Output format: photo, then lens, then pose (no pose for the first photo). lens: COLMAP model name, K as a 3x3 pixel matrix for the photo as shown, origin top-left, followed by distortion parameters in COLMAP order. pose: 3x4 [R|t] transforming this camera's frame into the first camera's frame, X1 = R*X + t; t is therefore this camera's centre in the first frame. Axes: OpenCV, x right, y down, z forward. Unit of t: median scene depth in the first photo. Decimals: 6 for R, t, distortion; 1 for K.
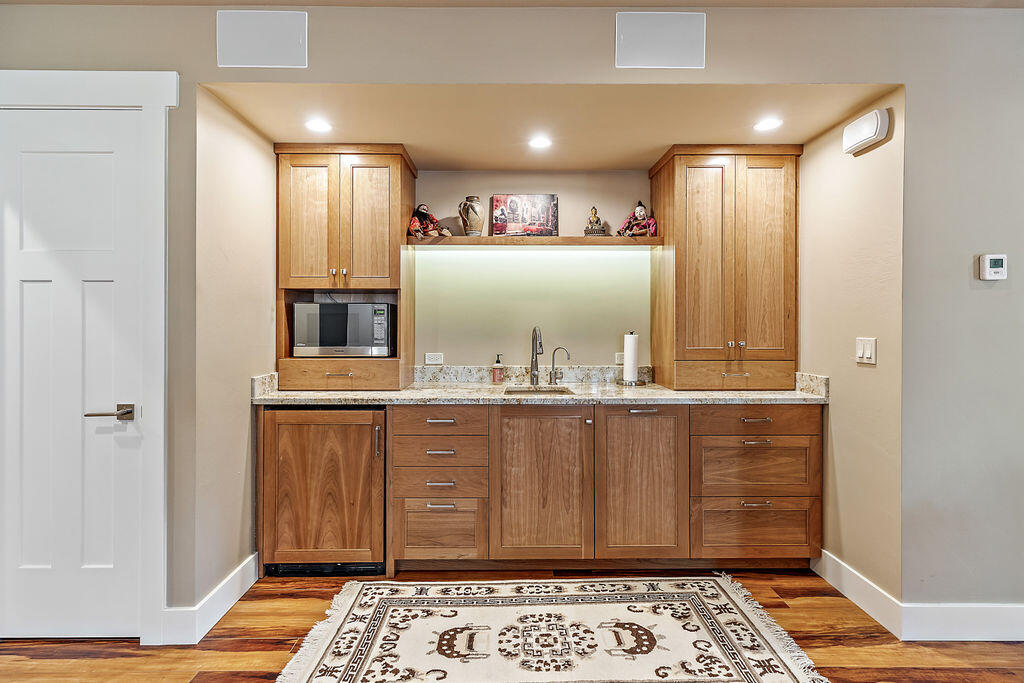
lens RADIAL K [[471.7, 0, 510.7], [0, 471.7, 324.8], [0, 0, 1]] dist [0.001668, -0.000143]
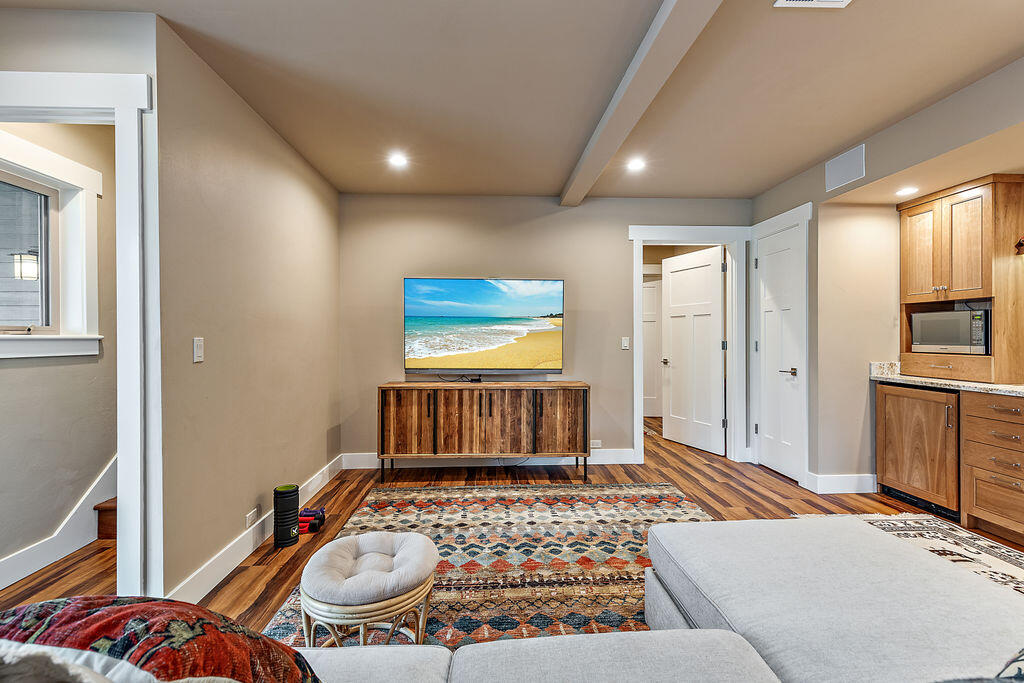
lens RADIAL K [[467.8, 0, 514.1], [0, 467.8, 338.7], [0, 0, 1]] dist [0.002054, -0.000131]
pose [[0.050099, 0.003246, -0.998739, 0.956323], [0.002888, 0.999990, 0.003395, 0.022398], [0.998740, -0.003055, 0.050090, -0.274043]]
